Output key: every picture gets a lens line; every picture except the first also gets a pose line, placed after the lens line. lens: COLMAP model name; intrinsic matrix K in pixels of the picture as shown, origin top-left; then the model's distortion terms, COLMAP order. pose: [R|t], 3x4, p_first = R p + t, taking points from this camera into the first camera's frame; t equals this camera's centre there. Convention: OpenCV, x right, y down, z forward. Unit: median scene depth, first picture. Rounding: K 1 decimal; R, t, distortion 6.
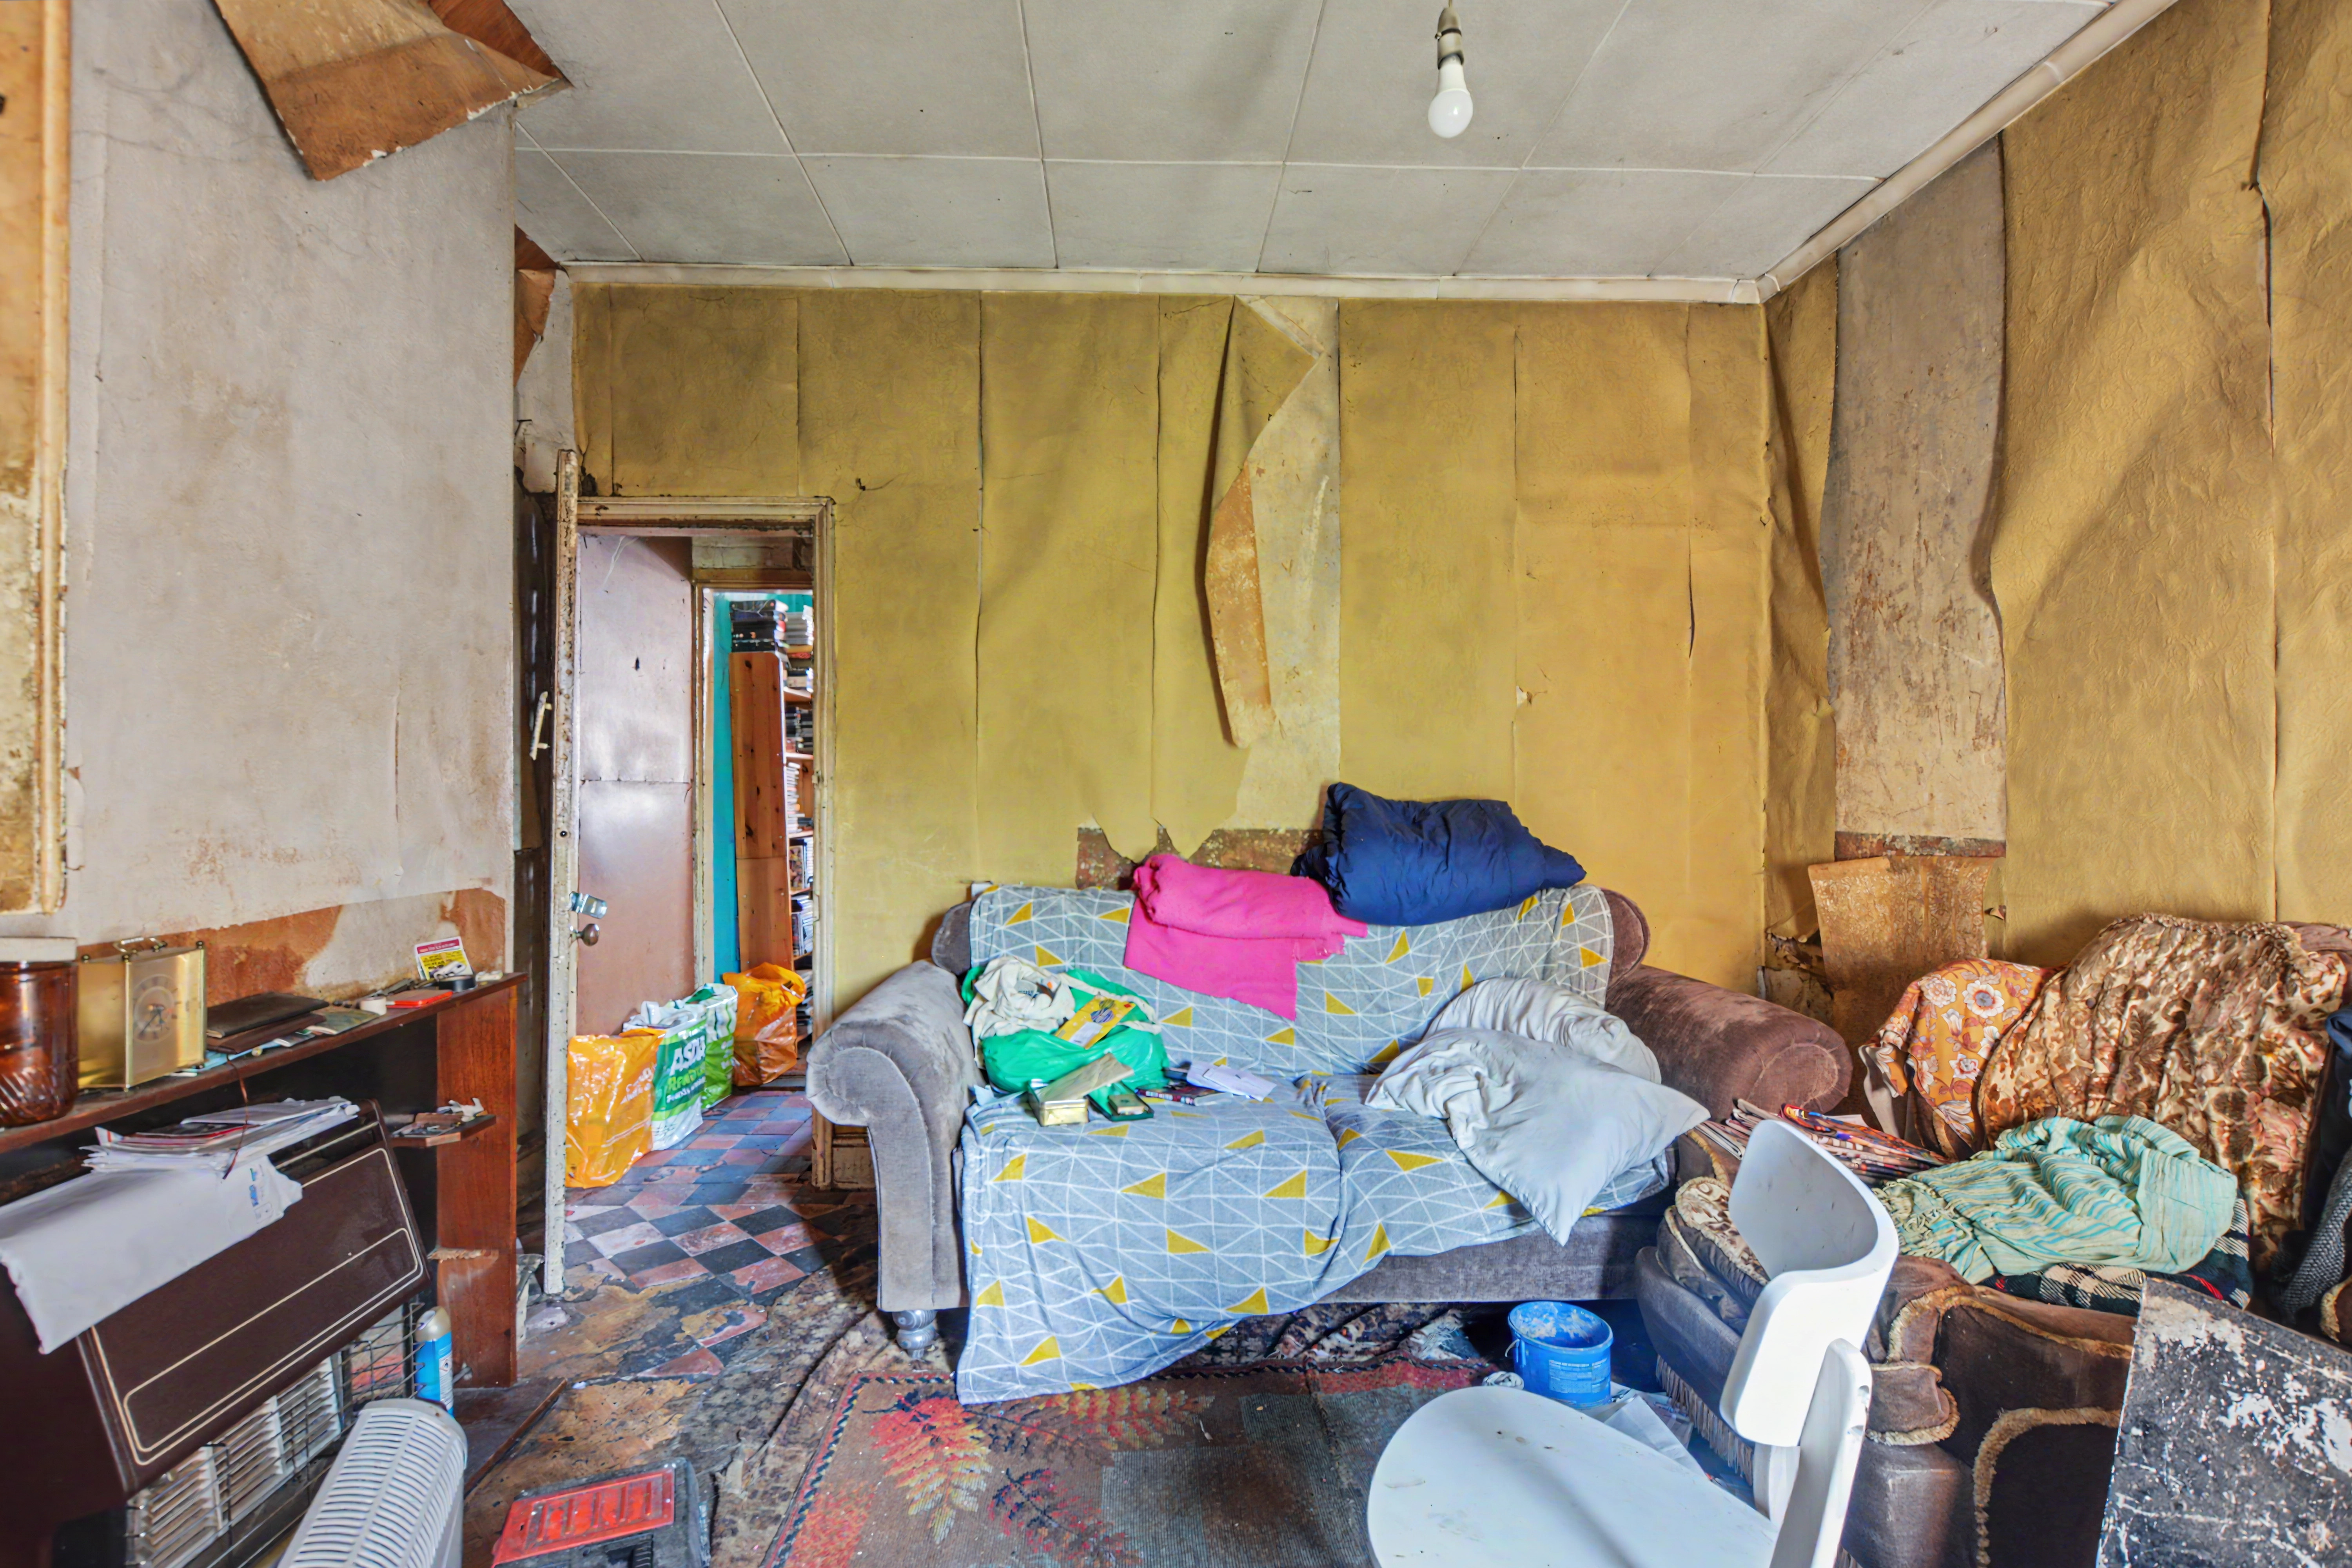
lens RADIAL K [[1026.6, 0, 1175.2], [0, 1026.6, 785.6], [0, 0, 1]] dist [0.000249, -0.000013]
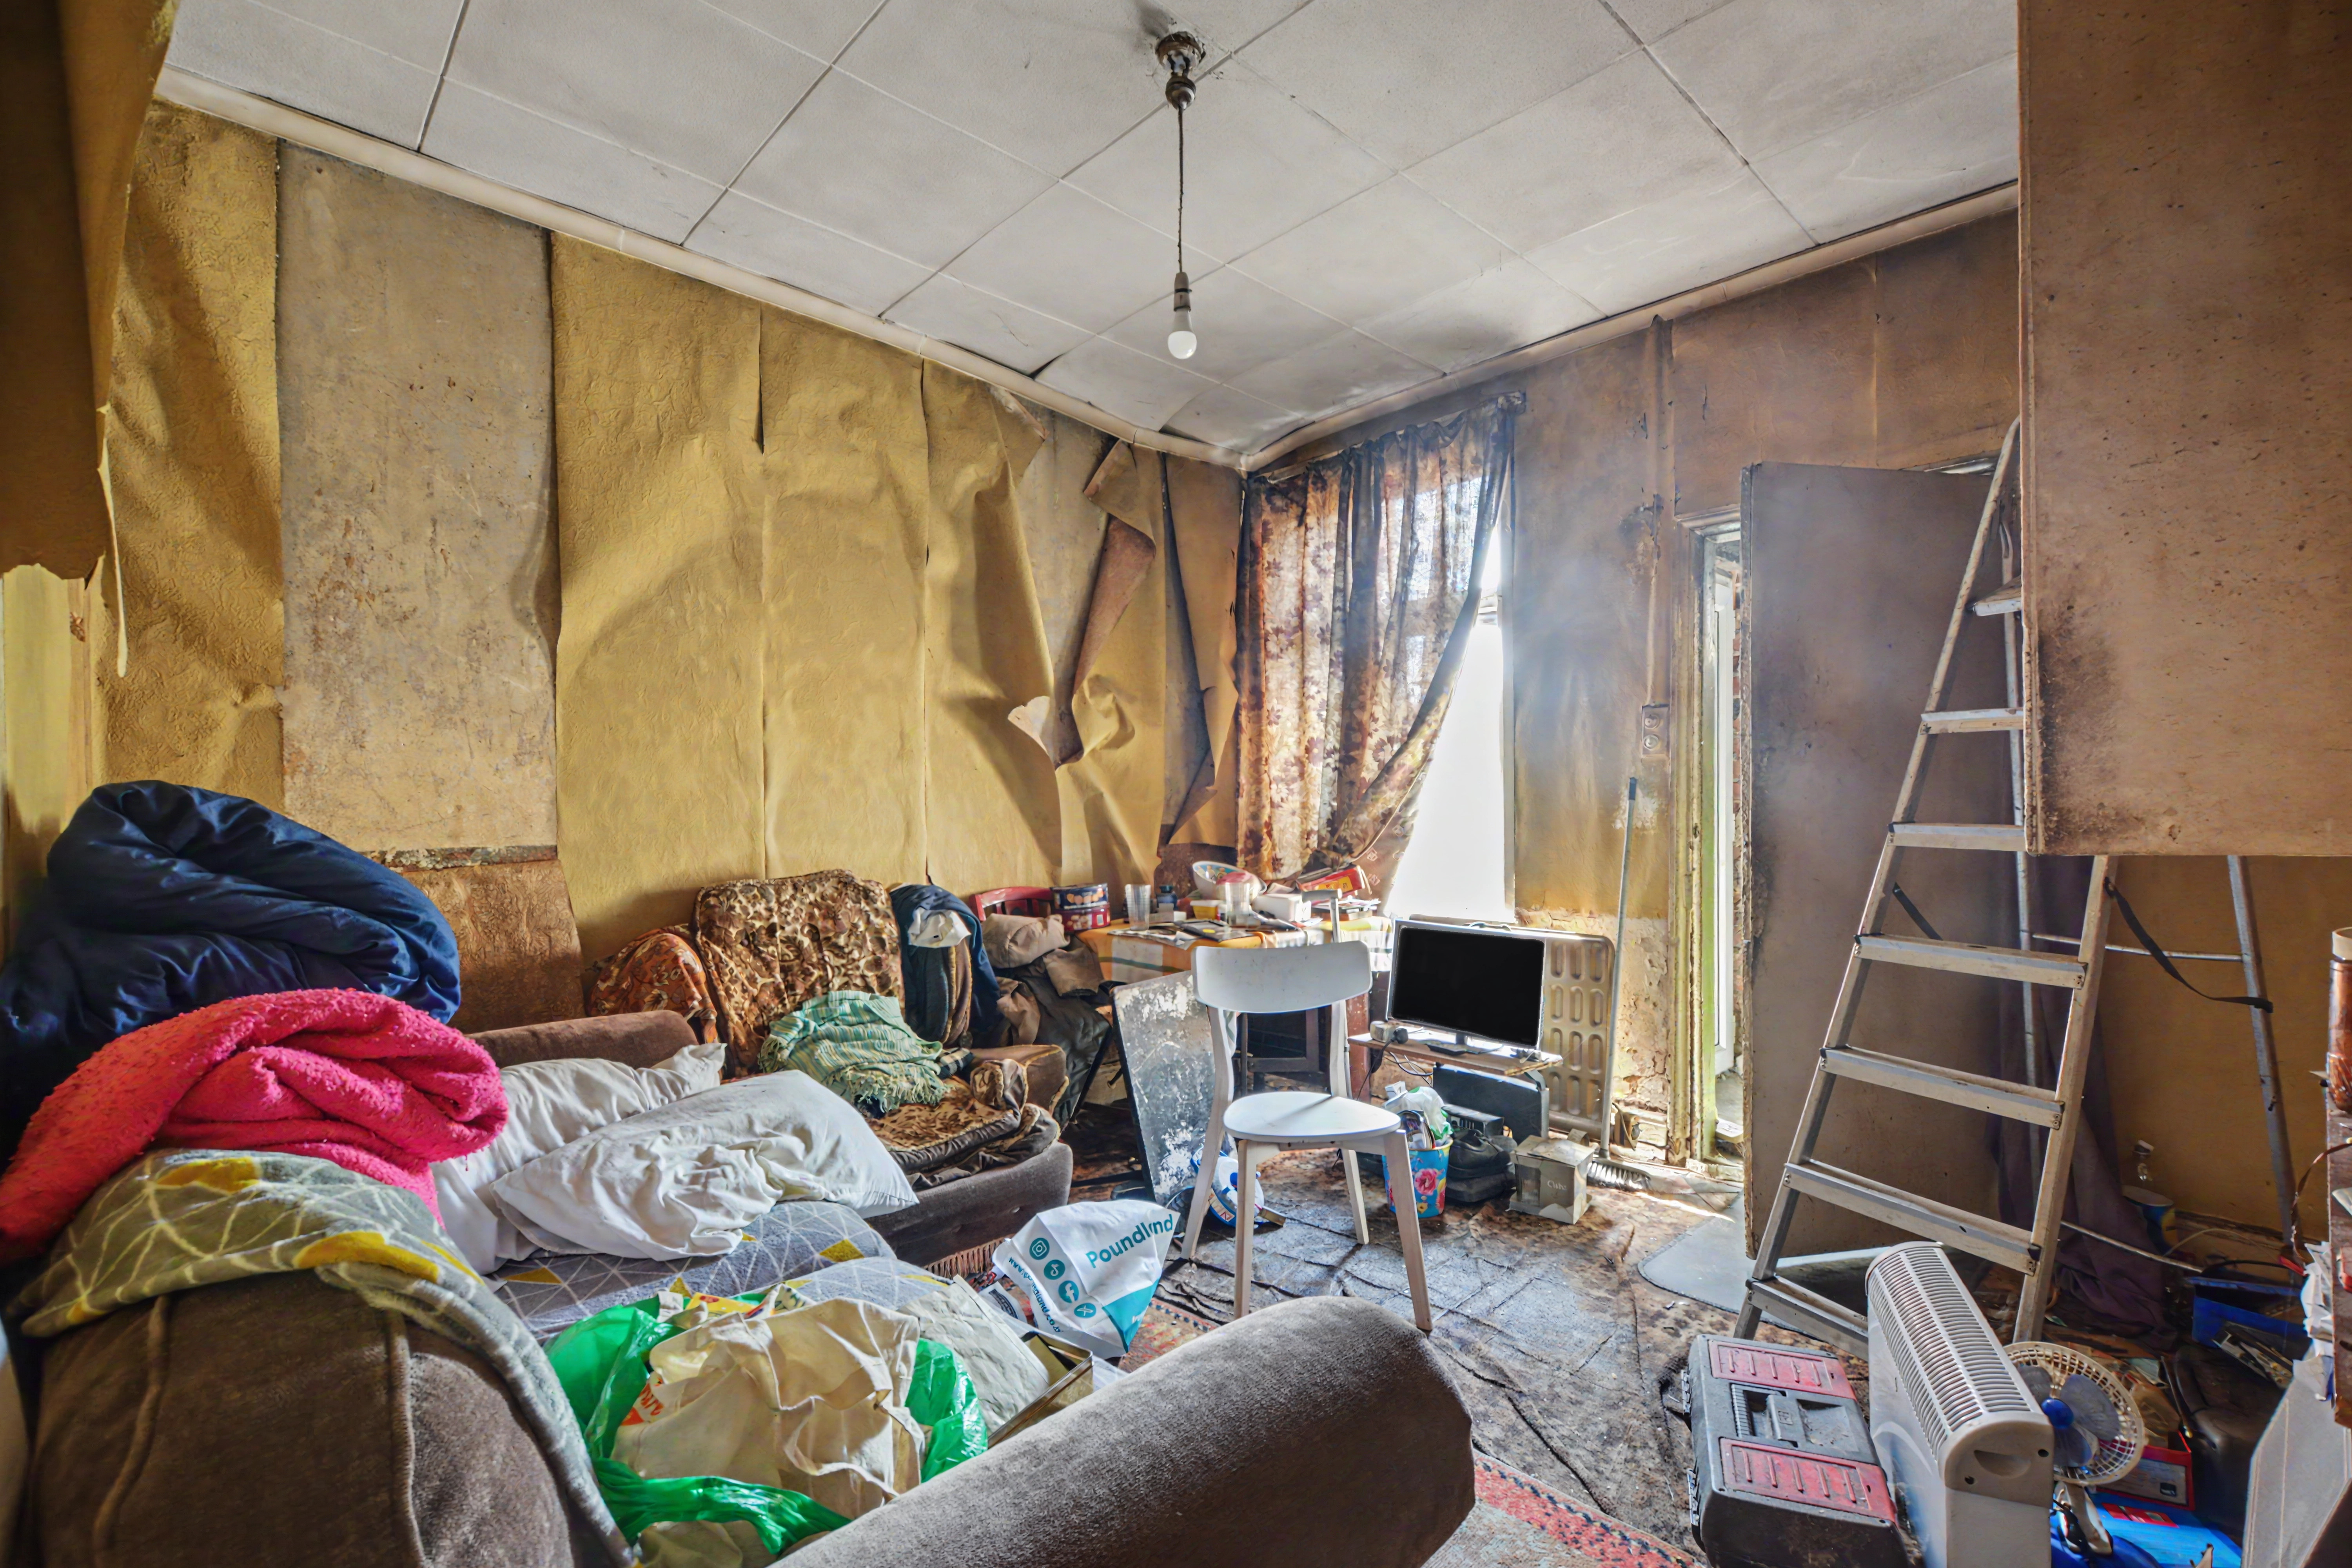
lens RADIAL K [[1026.6, 0, 1176.2], [0, 1026.6, 796.4], [0, 0, 1]] dist [0.000249, -0.000013]
pose [[-0.651436, -0.001436, 0.758703, -0.531105], [-0.002946, 0.999995, -0.000636, -0.002746], [-0.758698, -0.002650, -0.651437, 1.217960]]
